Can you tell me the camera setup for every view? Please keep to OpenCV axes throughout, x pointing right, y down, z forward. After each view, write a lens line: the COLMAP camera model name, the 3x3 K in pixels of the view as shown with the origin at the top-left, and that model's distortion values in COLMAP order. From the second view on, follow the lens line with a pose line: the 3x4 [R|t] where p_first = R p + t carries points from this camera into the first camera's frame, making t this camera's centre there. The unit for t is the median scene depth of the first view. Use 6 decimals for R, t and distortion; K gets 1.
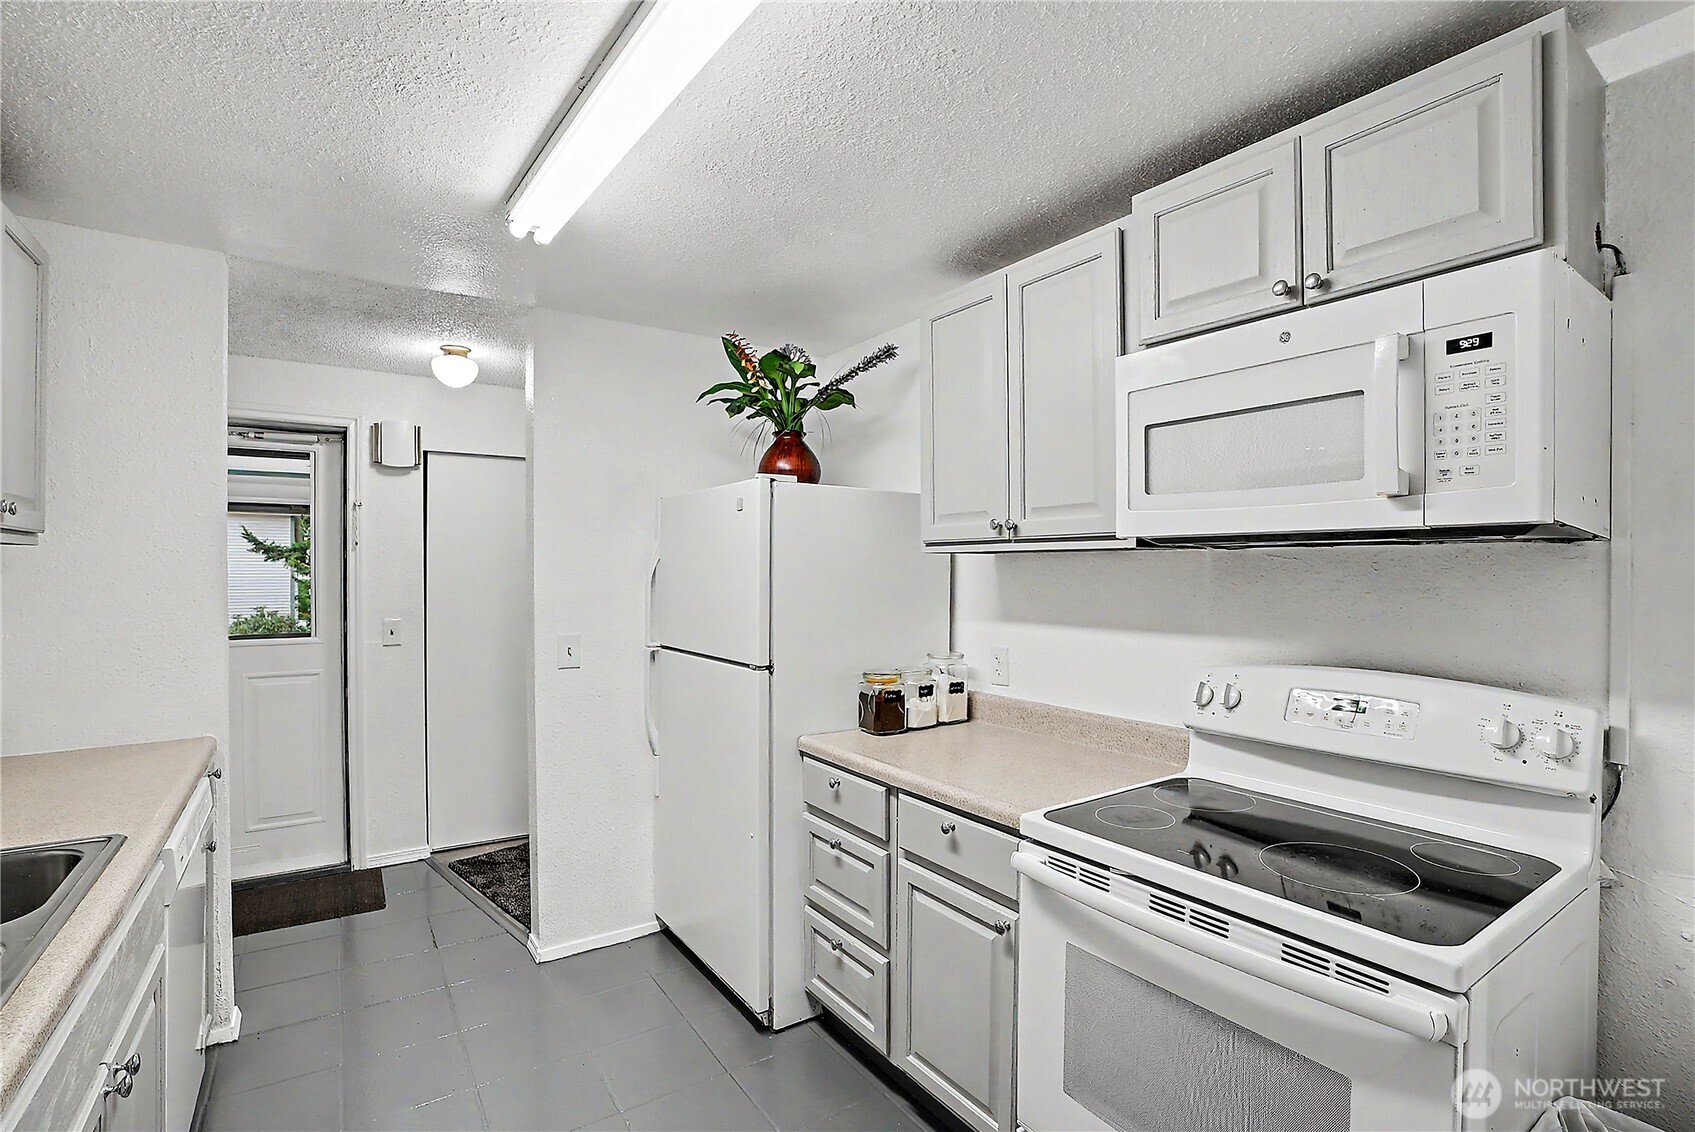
lens RADIAL K [[799.2, 0, 852.1], [0, 799.2, 557.1], [0, 0, 1]] dist [-0.072125, 0.034015]
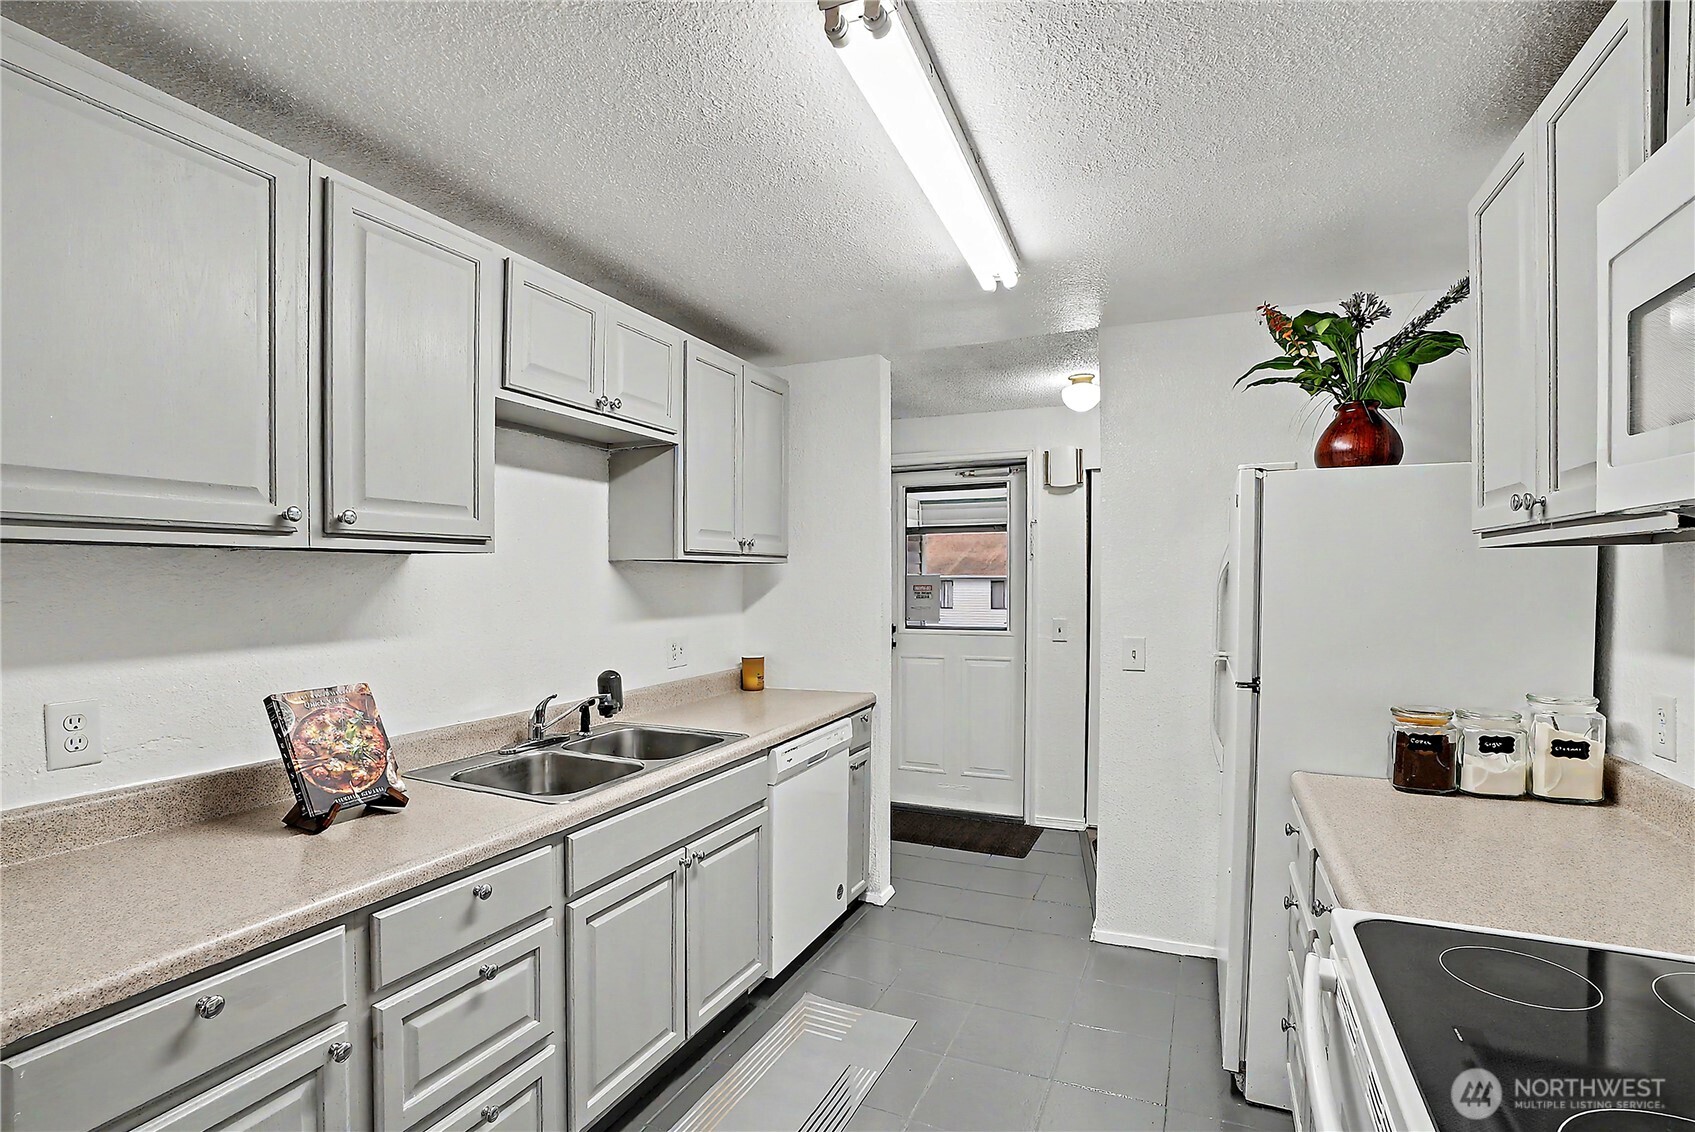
lens RADIAL K [[807.3, 0, 840.7], [0, 807.3, 572.9], [0, 0, 1]] dist [-0.072845, 0.034771]
pose [[0.517335, -0.009288, -0.855733, 0.377283], [0.020624, 0.999786, 0.001617, 0.004461], [0.855534, -0.018485, 0.517416, 0.154633]]
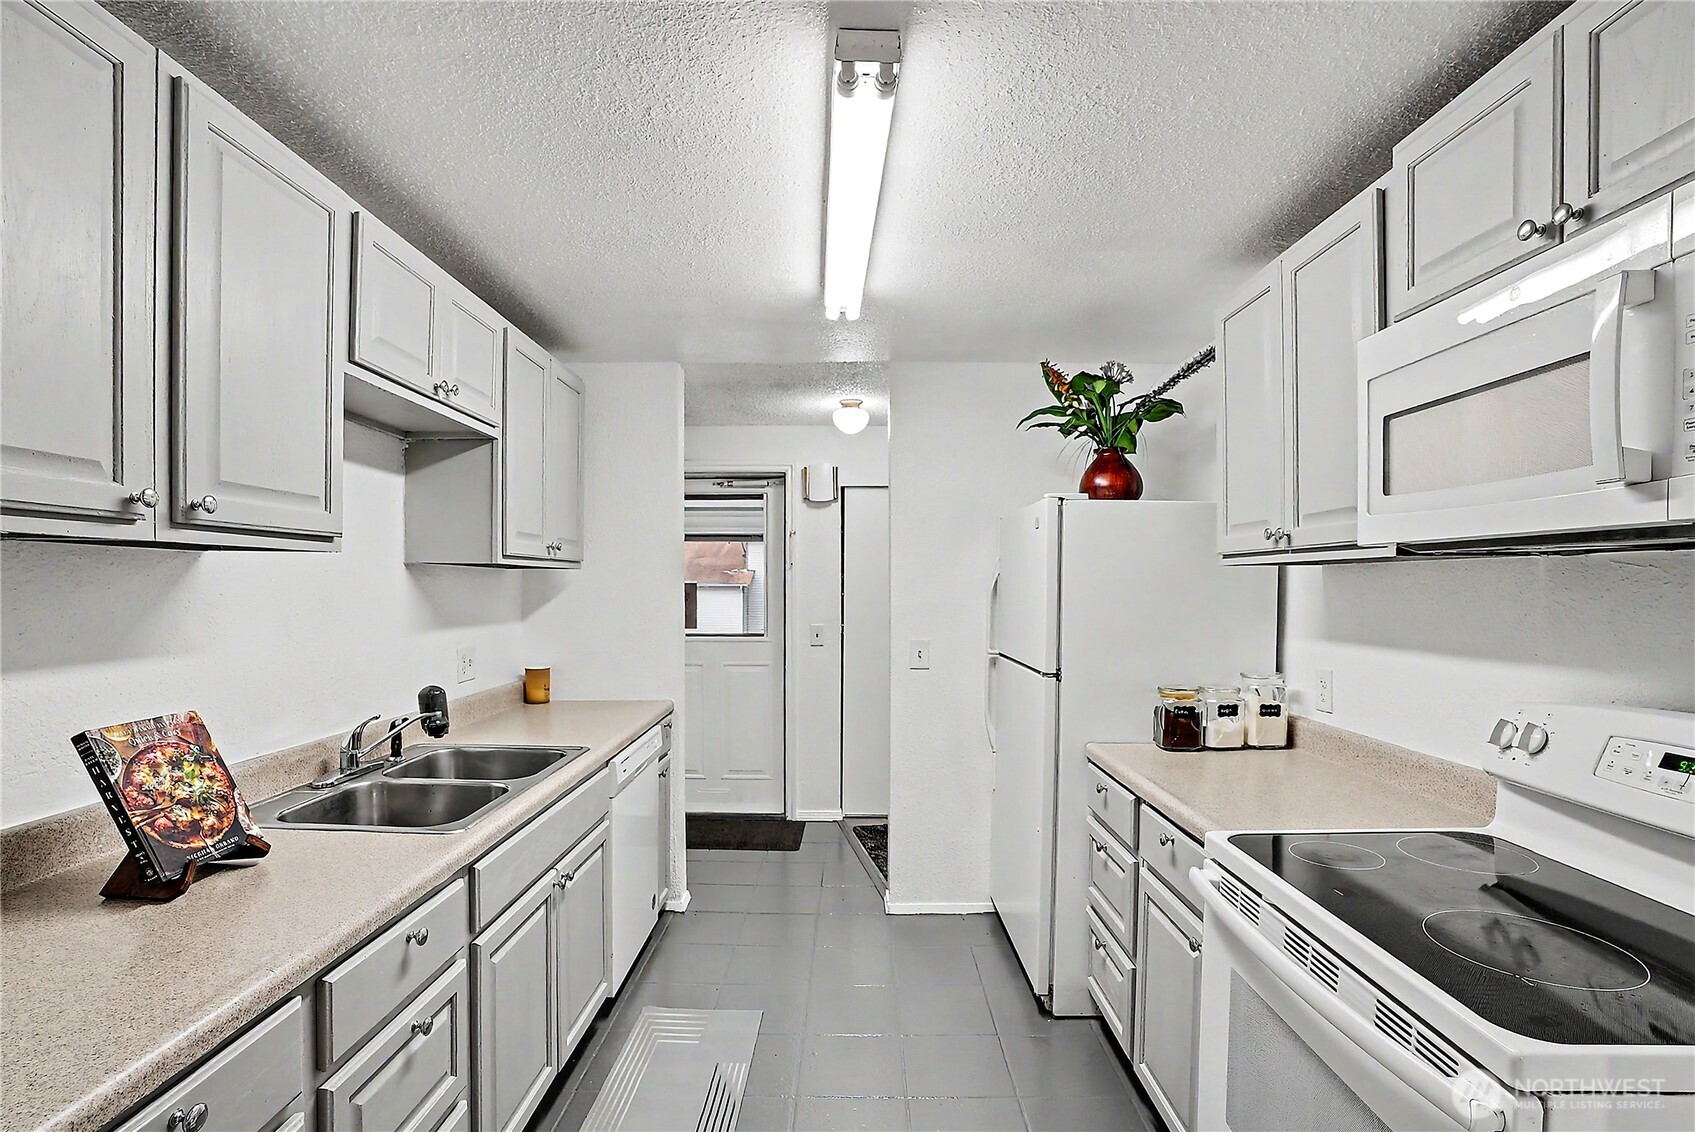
lens RADIAL K [[807.3, 0, 840.7], [0, 807.3, 572.9], [0, 0, 1]] dist [-0.072845, 0.034771]
pose [[0.818545, -0.008812, -0.574374, 0.256799], [0.009077, 0.999956, -0.002405, 0.002050], [0.574370, -0.003245, 0.818589, -0.039127]]
